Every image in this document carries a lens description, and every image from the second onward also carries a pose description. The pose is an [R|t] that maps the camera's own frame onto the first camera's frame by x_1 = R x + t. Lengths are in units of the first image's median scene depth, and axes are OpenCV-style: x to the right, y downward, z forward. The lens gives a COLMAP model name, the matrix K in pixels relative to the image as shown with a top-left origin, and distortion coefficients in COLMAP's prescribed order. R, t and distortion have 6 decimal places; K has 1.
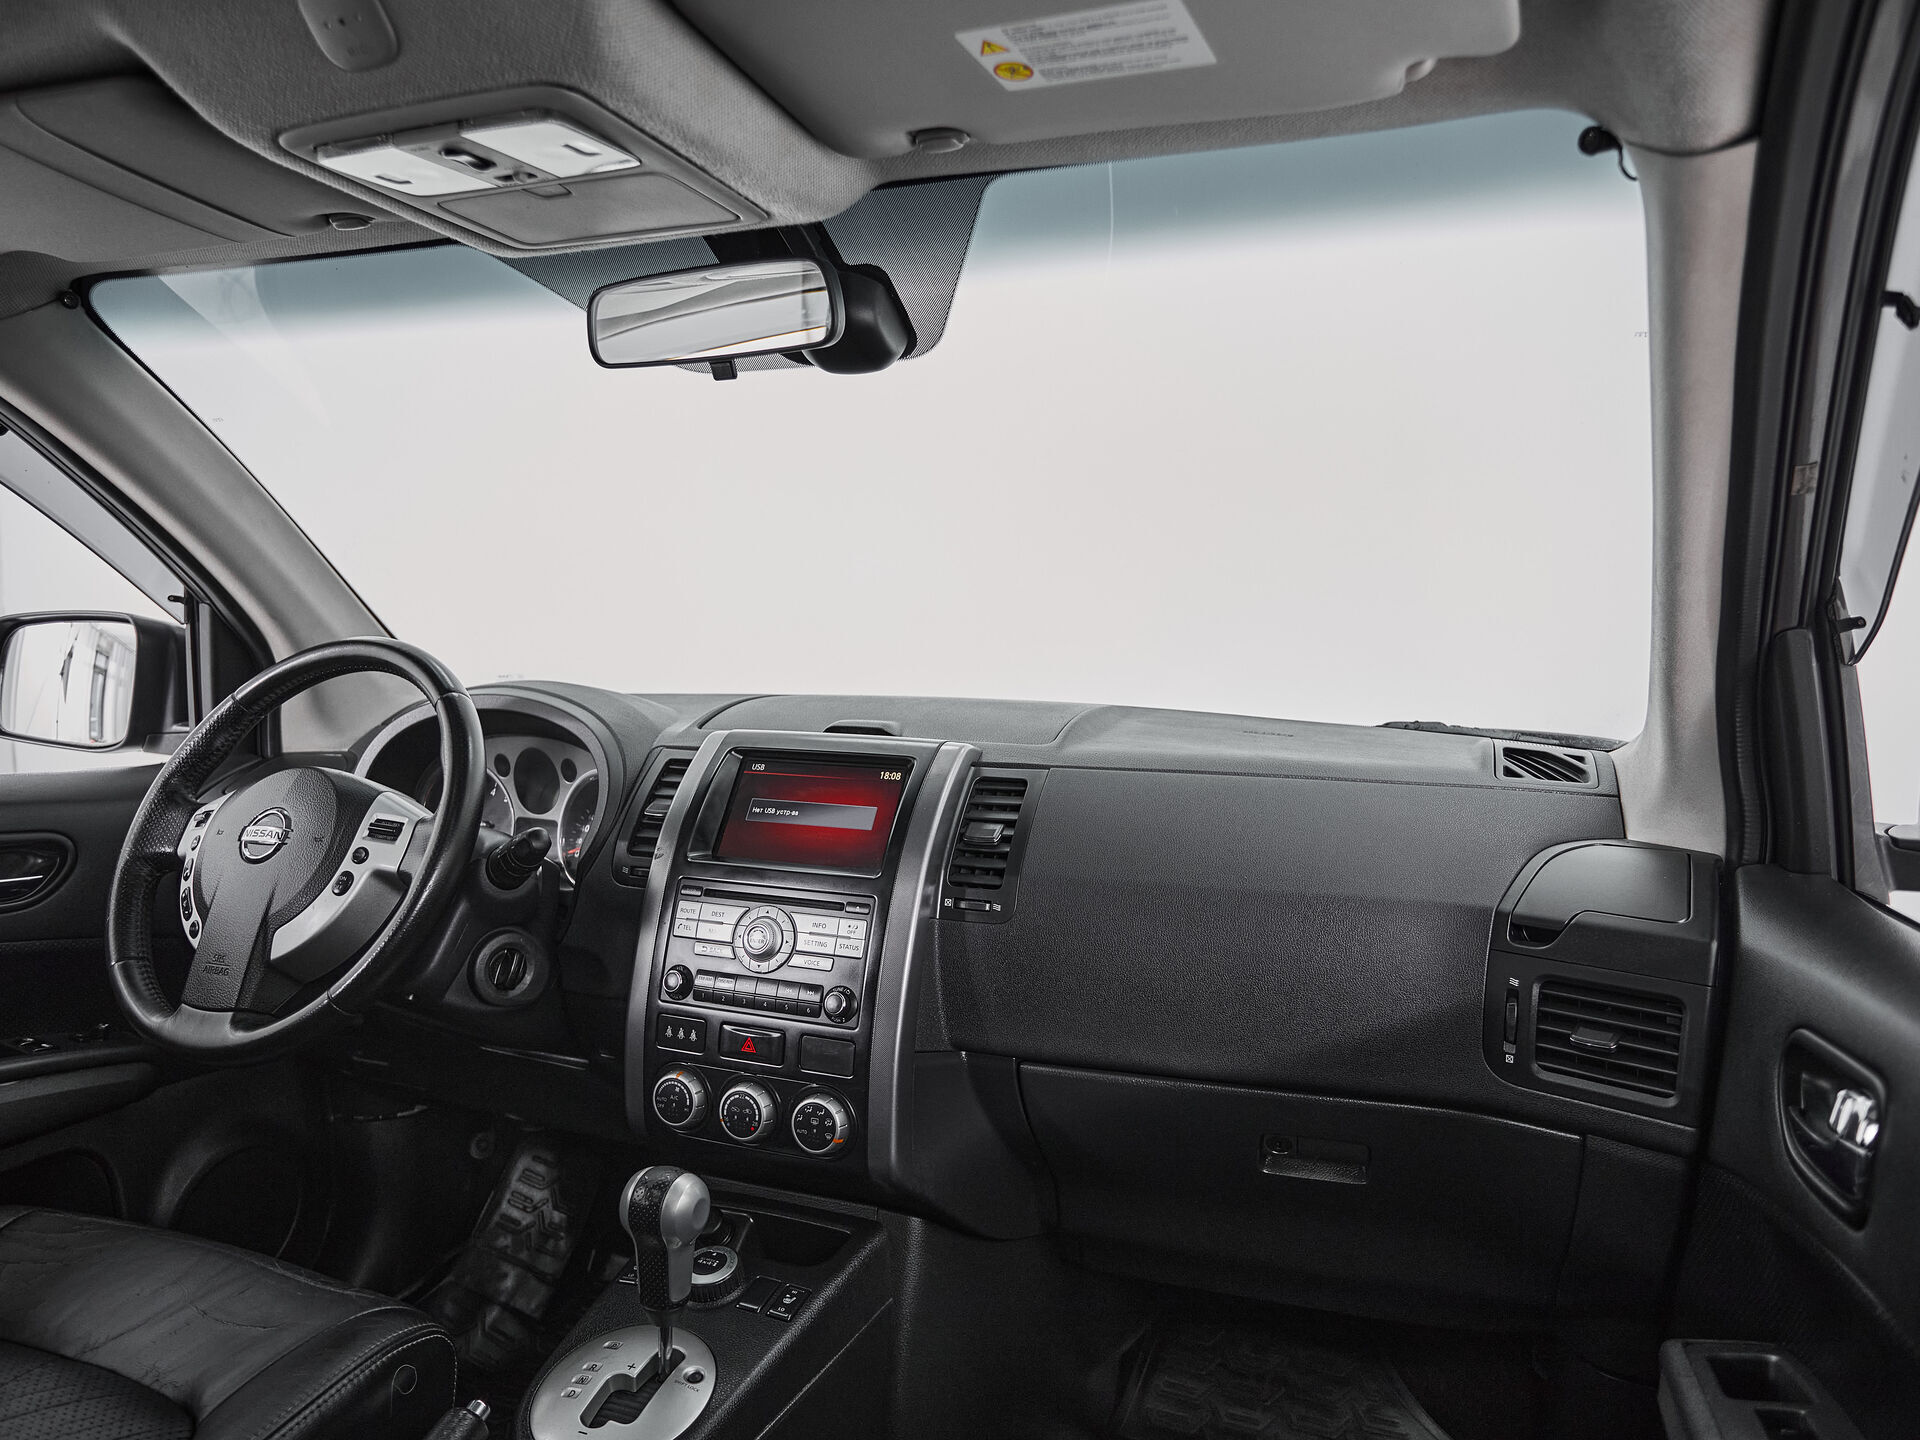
lens RADIAL K [[1278.0, 0, 982.0], [0, 1278.0, 719.7], [0, 0, 1]] dist [-0.062026, 0.029751]
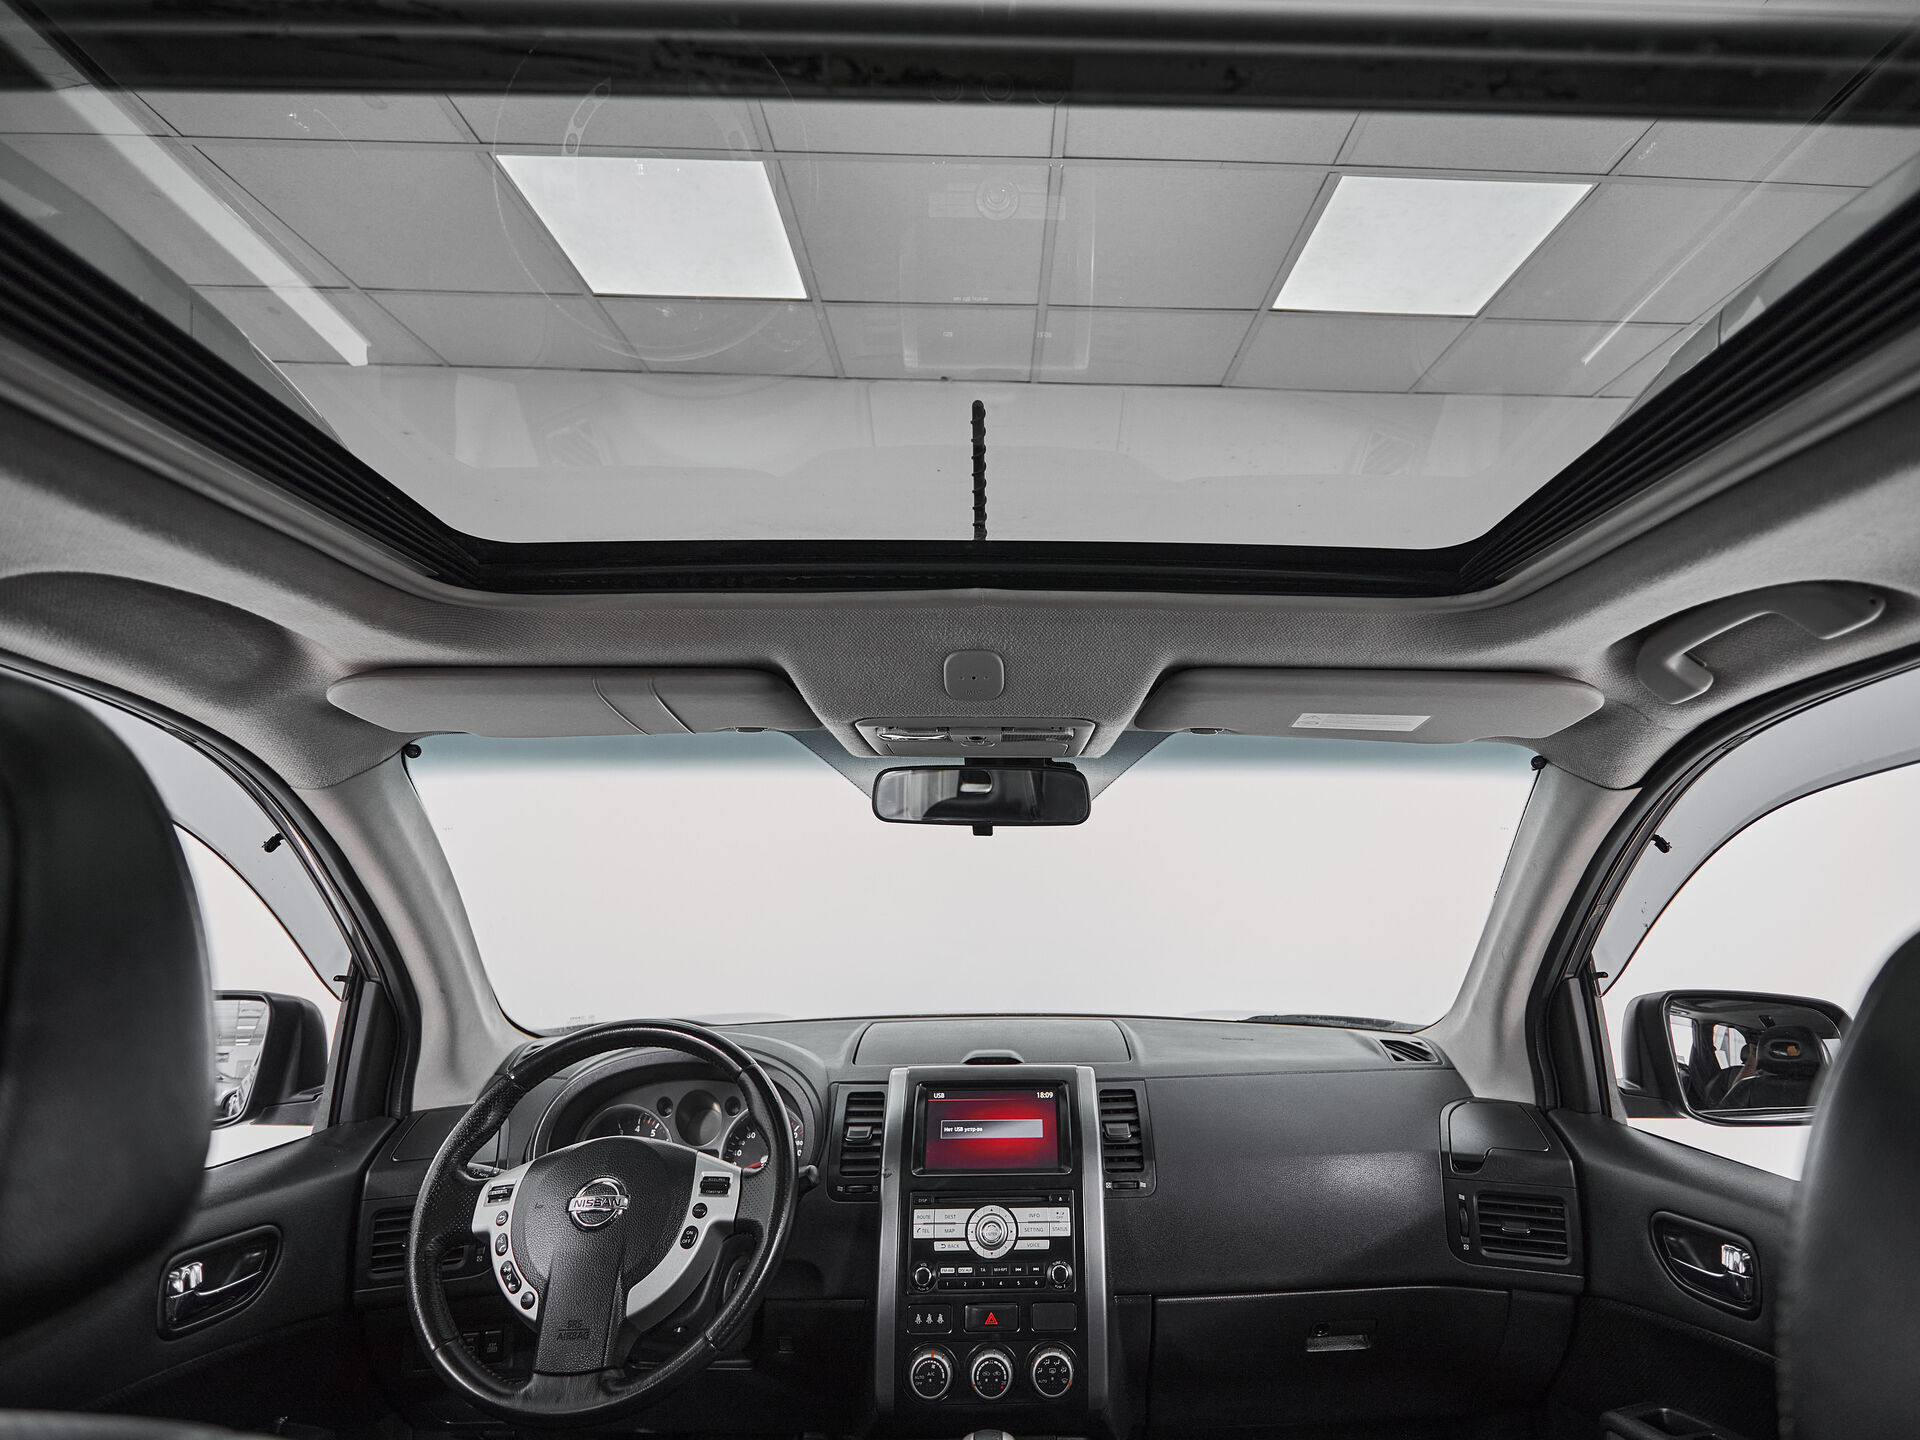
lens RADIAL K [[1039.7, 0, 1023.1], [0, 1039.7, 719.9], [0, 0, 1]] dist [0.004449, -0.005419]
pose [[0.924673, 0.037773, 0.378885, -0.597343], [0.045792, 0.976813, -0.209139, -0.134666], [-0.378000, 0.210735, 0.901503, -0.149641]]
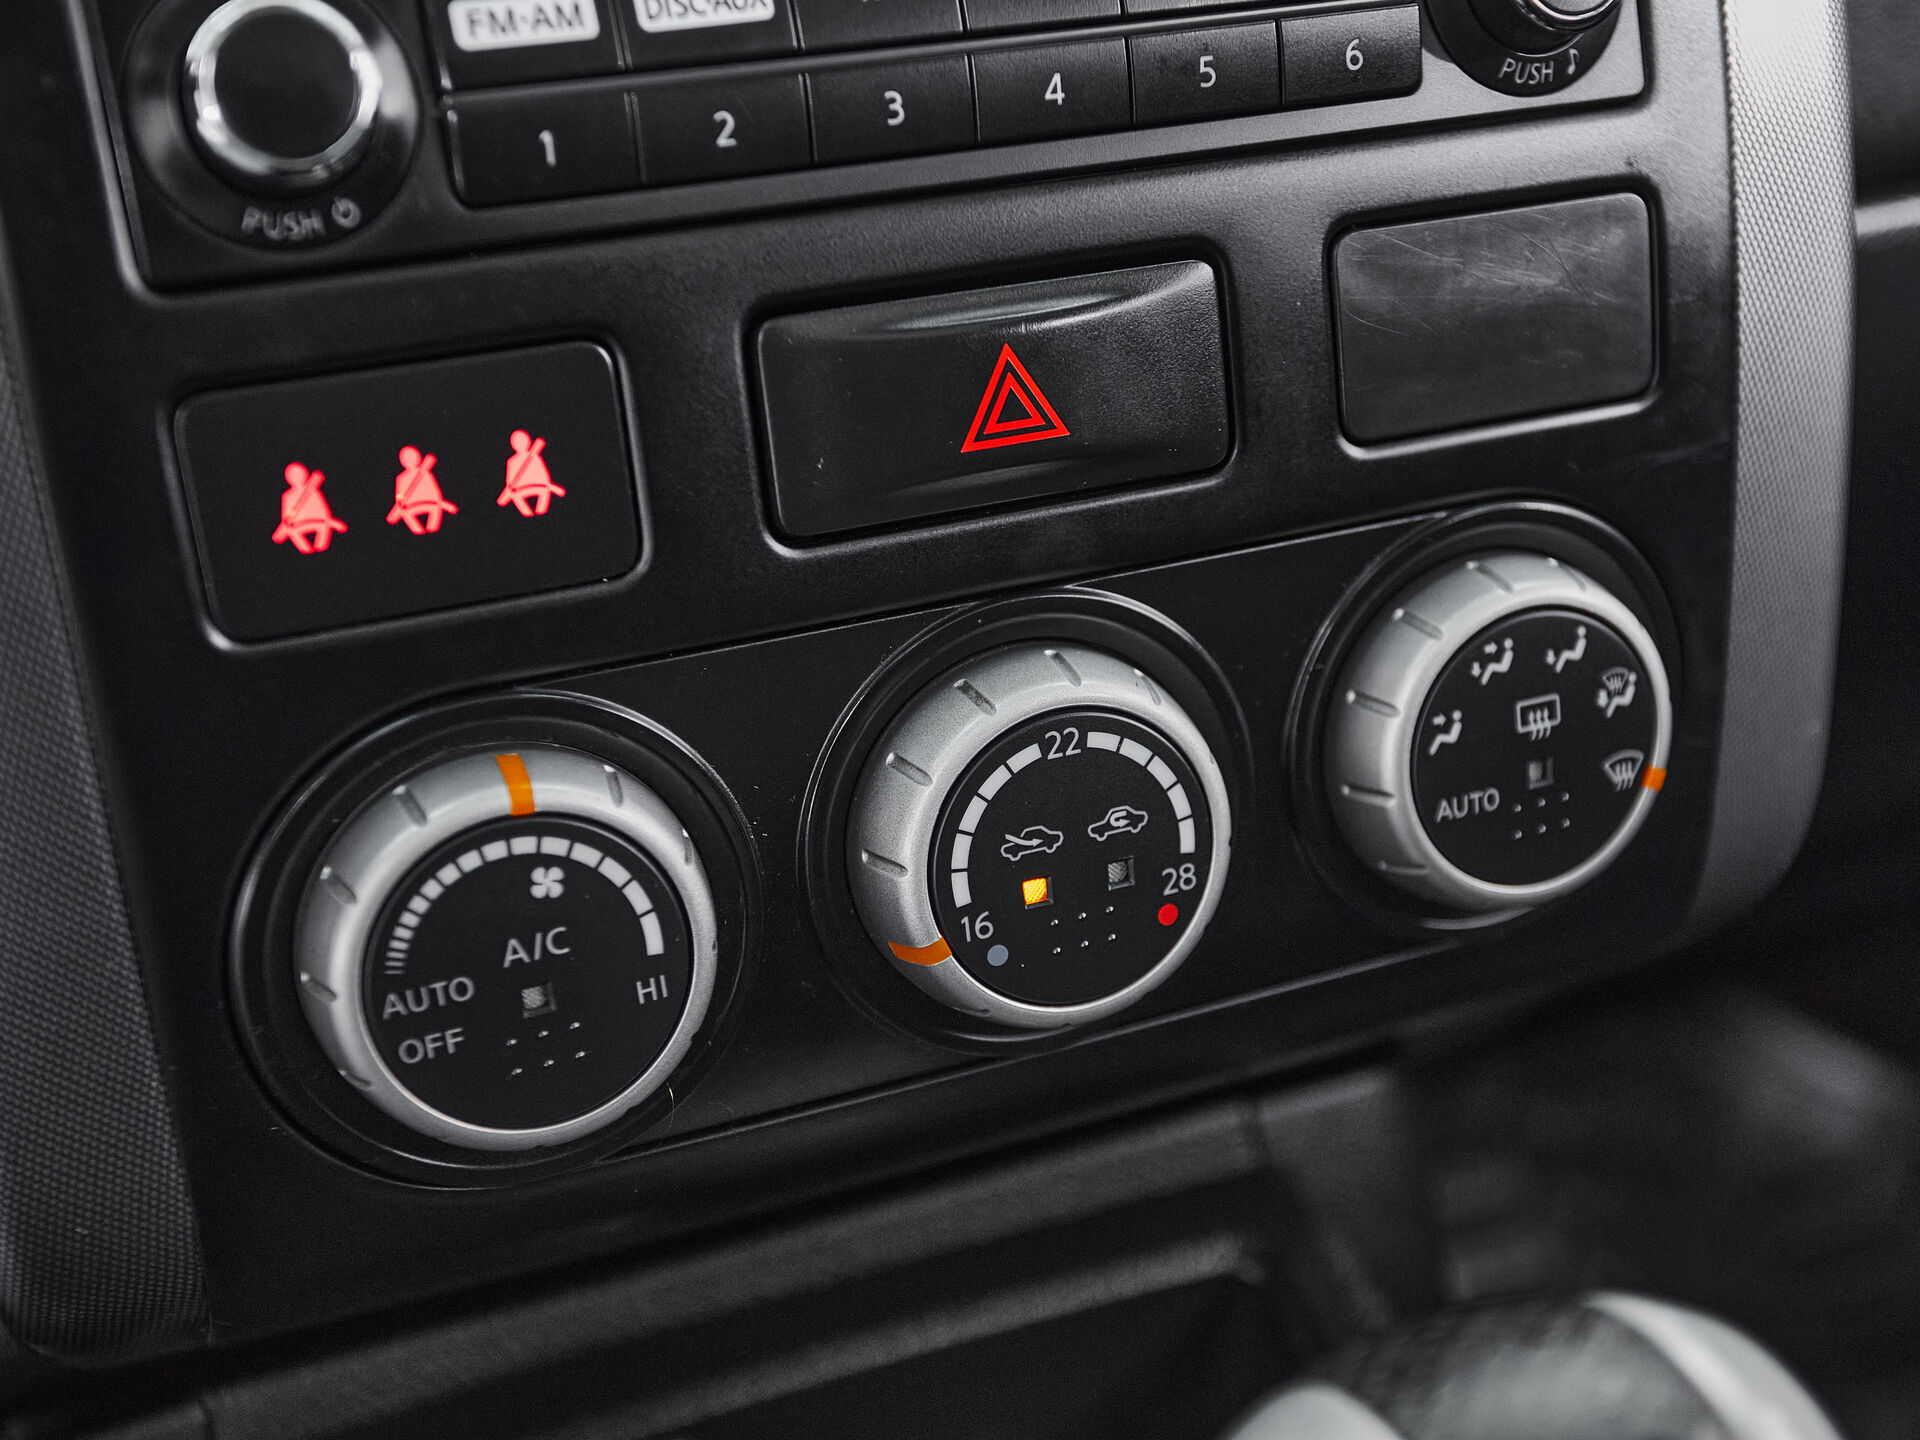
lens RADIAL K [[2556.1, 0, 997.7], [0, 2556.1, 766.5], [0, 0, 1]] dist [0.015745, 0.000000]
pose [[0.719694, -0.319212, 0.616558, -0.375586], [0.109200, 0.929030, 0.353523, 0.192289], [-0.685650, -0.187100, 0.703475, 0.790274]]
